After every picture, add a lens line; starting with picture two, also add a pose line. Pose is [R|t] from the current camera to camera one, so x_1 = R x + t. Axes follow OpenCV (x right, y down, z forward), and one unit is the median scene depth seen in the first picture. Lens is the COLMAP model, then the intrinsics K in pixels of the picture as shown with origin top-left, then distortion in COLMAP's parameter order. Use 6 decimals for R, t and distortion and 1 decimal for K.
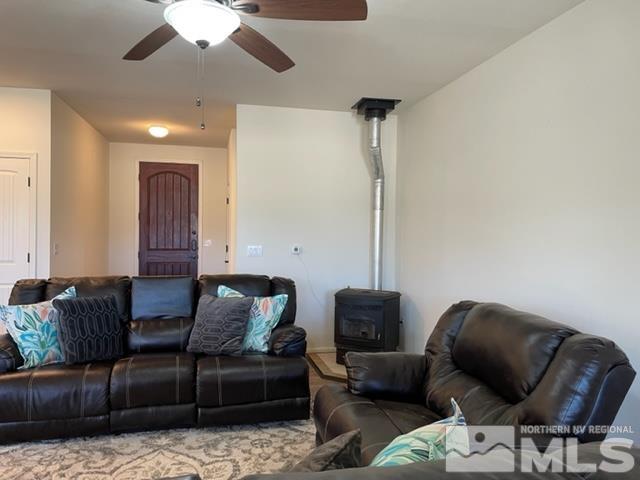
lens RADIAL K [[480.7, 0, 315.6], [0, 480.7, 240.6], [0, 0, 1]] dist [0.047542, -0.069657]
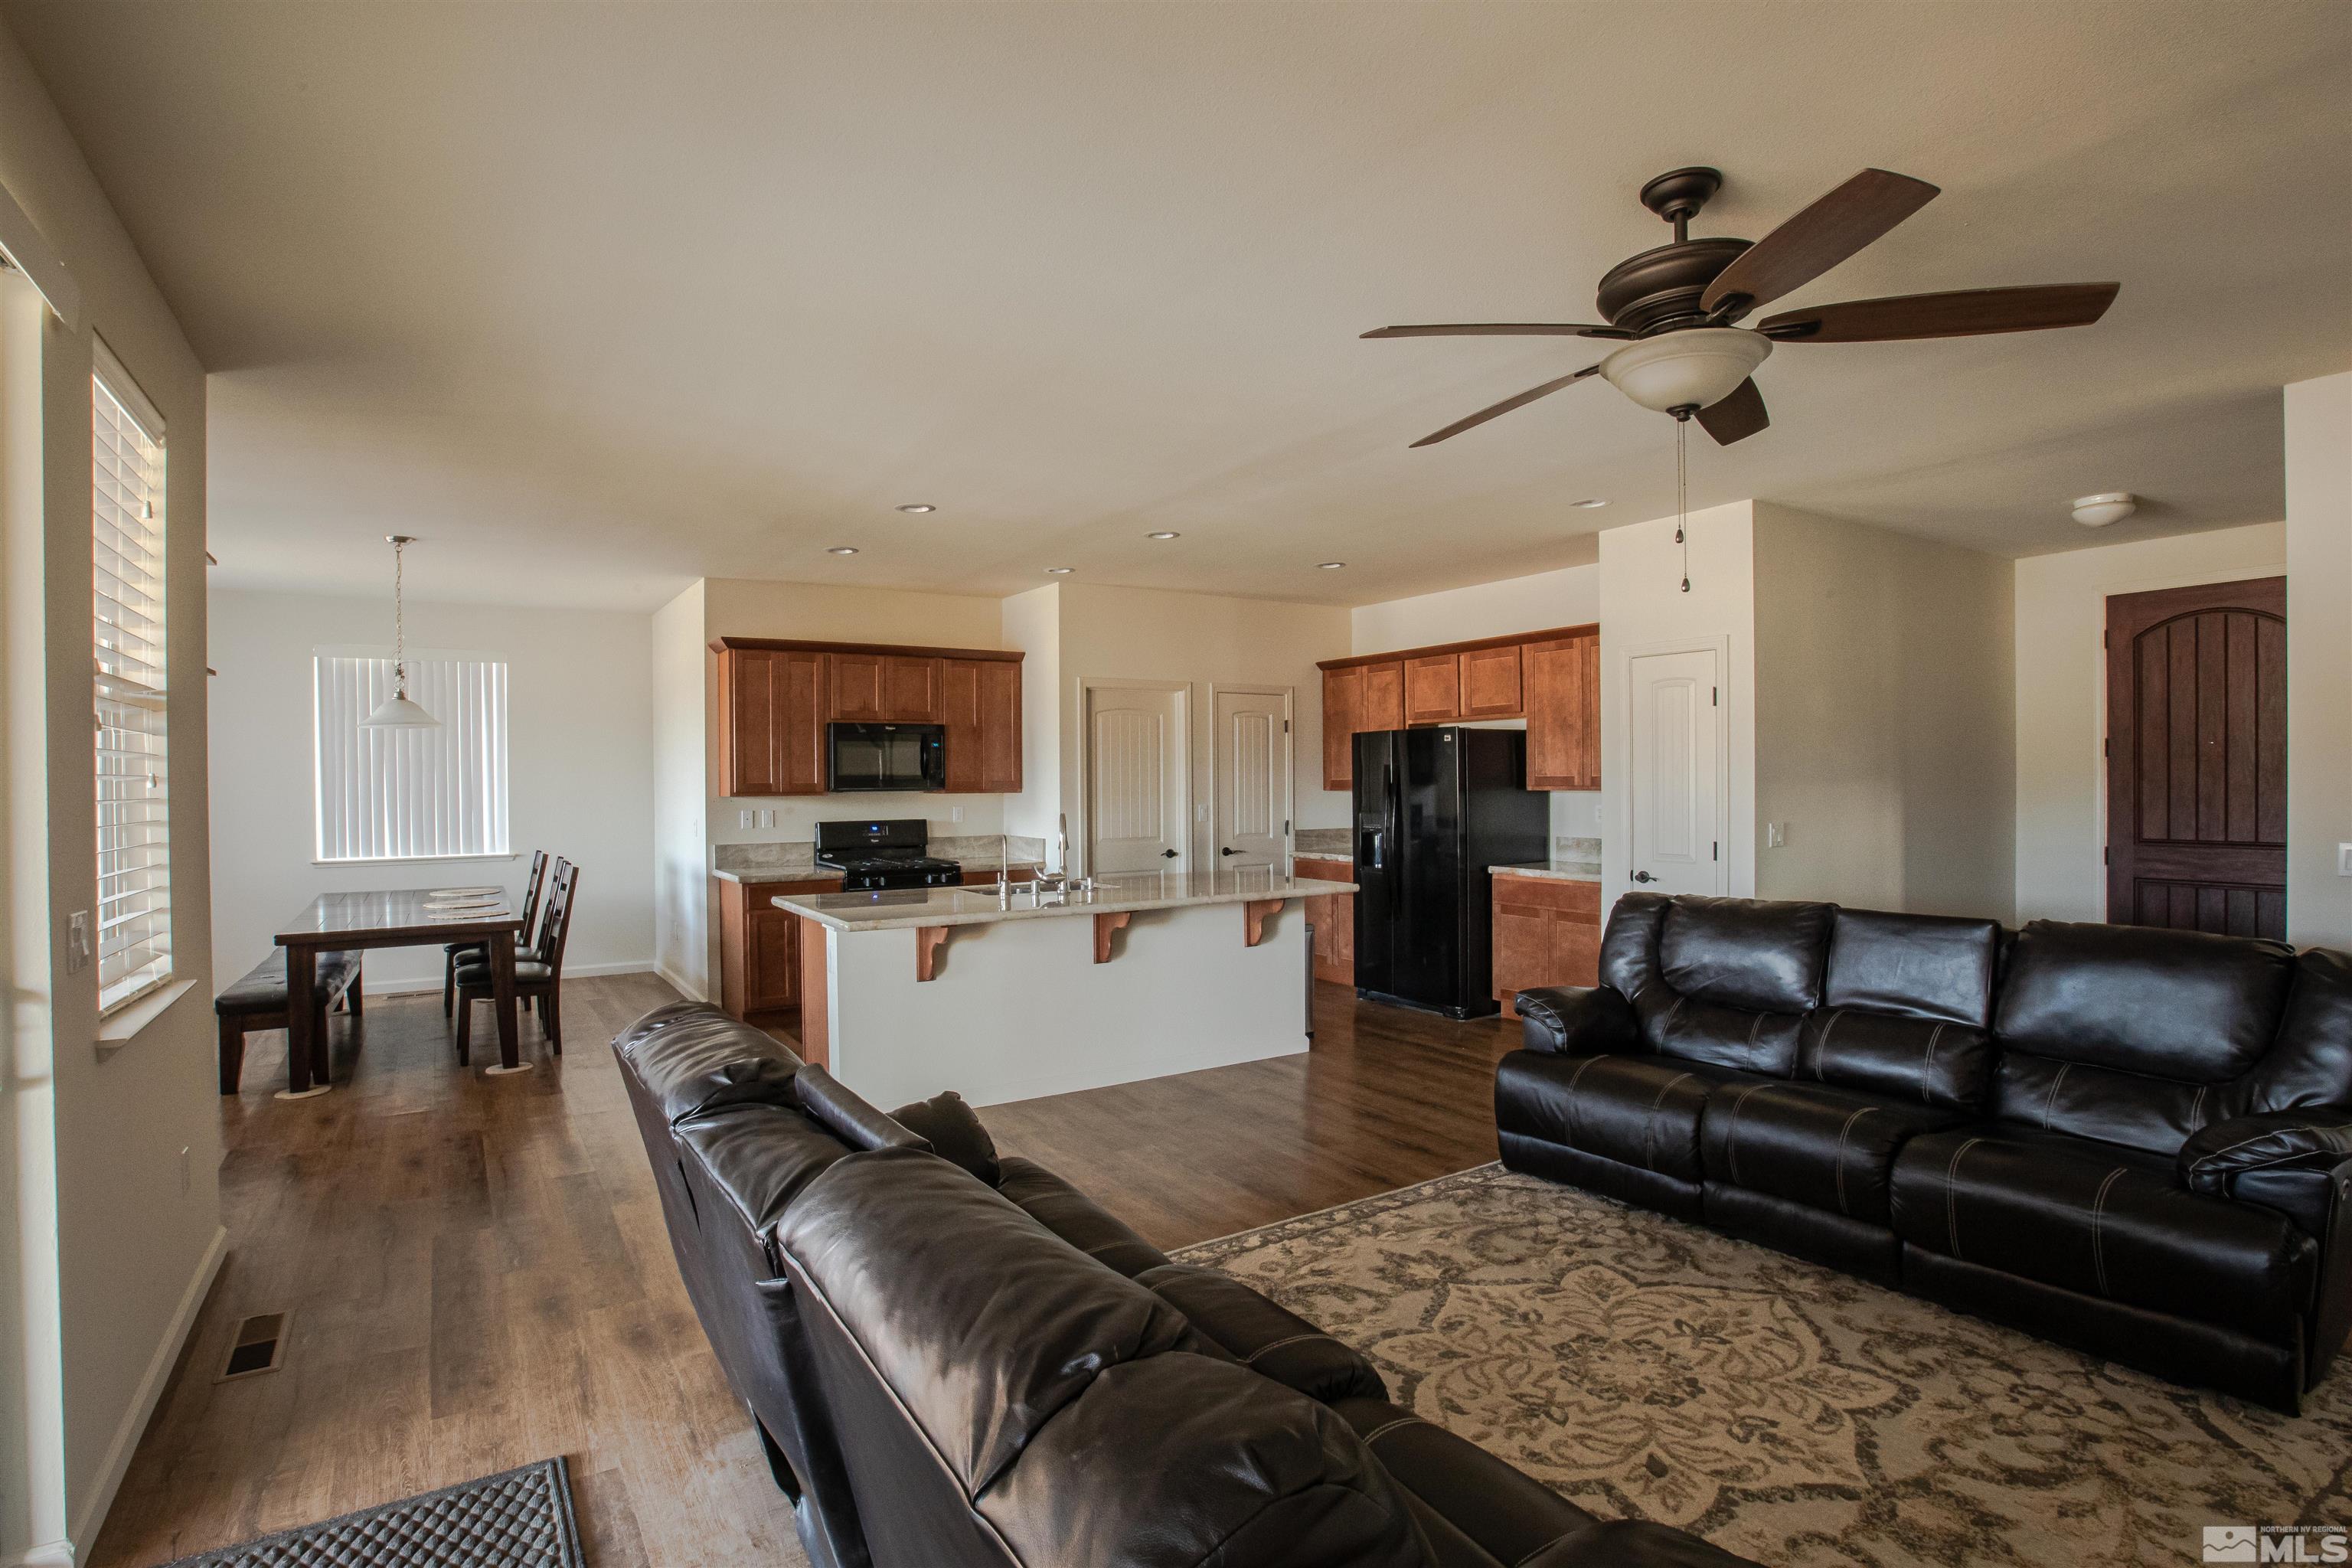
lens RADIAL K [[1124.1, 0, 1101.2], [0, 1124.1, 814.0], [0, 0, 1]] dist [-0.039772, 0.009857]
pose [[0.317306, 0.014673, -0.948210, 0.171799], [-0.005119, 0.999892, 0.013759, -0.008900], [0.948309, 0.000488, 0.317347, 0.034053]]
